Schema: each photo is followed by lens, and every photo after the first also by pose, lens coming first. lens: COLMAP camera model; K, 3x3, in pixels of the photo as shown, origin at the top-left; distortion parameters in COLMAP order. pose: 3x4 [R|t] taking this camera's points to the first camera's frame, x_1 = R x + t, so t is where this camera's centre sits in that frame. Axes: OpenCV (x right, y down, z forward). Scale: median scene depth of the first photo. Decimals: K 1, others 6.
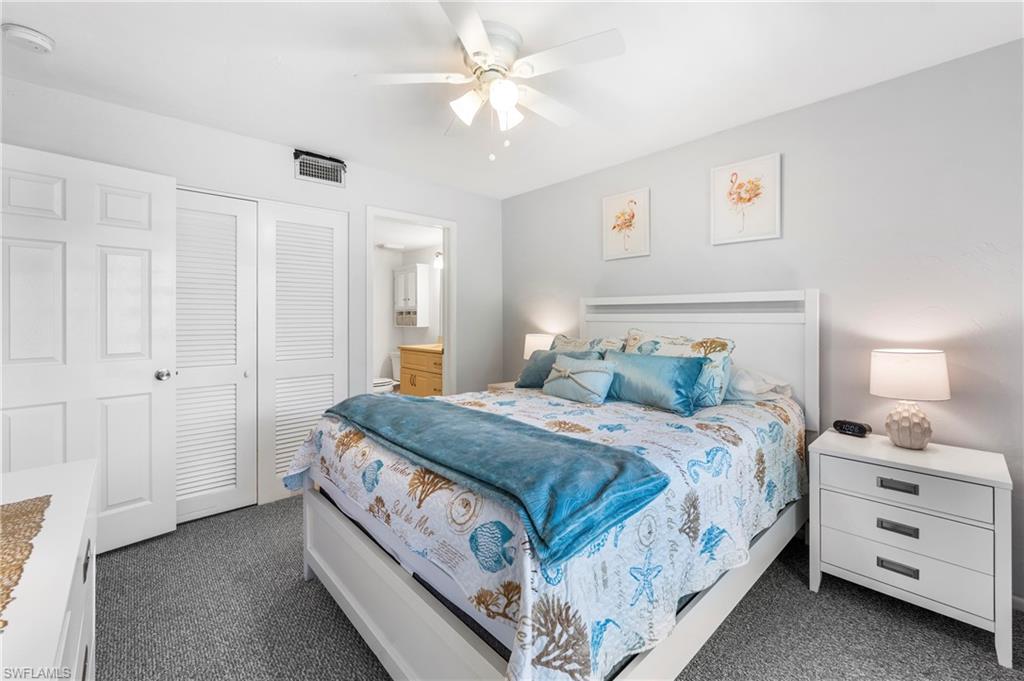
lens RADIAL K [[422.9, 0, 513.6], [0, 422.9, 315.4], [0, 0, 1]] dist [-0.003076, -0.000228]
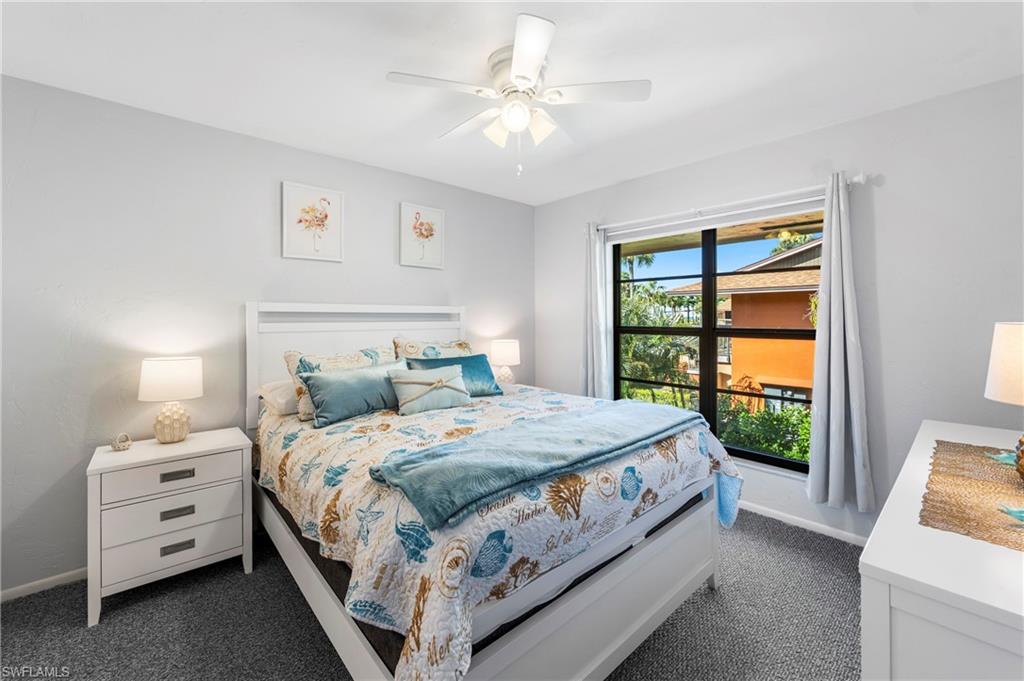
lens RADIAL K [[411.0, 0, 512.0], [0, 411.0, 340.5], [0, 0, 1]] dist [-0.051555, 0.000114]
pose [[0.007591, -0.045083, 0.998954, -0.598347], [0.001552, 0.998983, 0.045072, -0.005052], [-0.999970, 0.001208, 0.007654, 0.588607]]
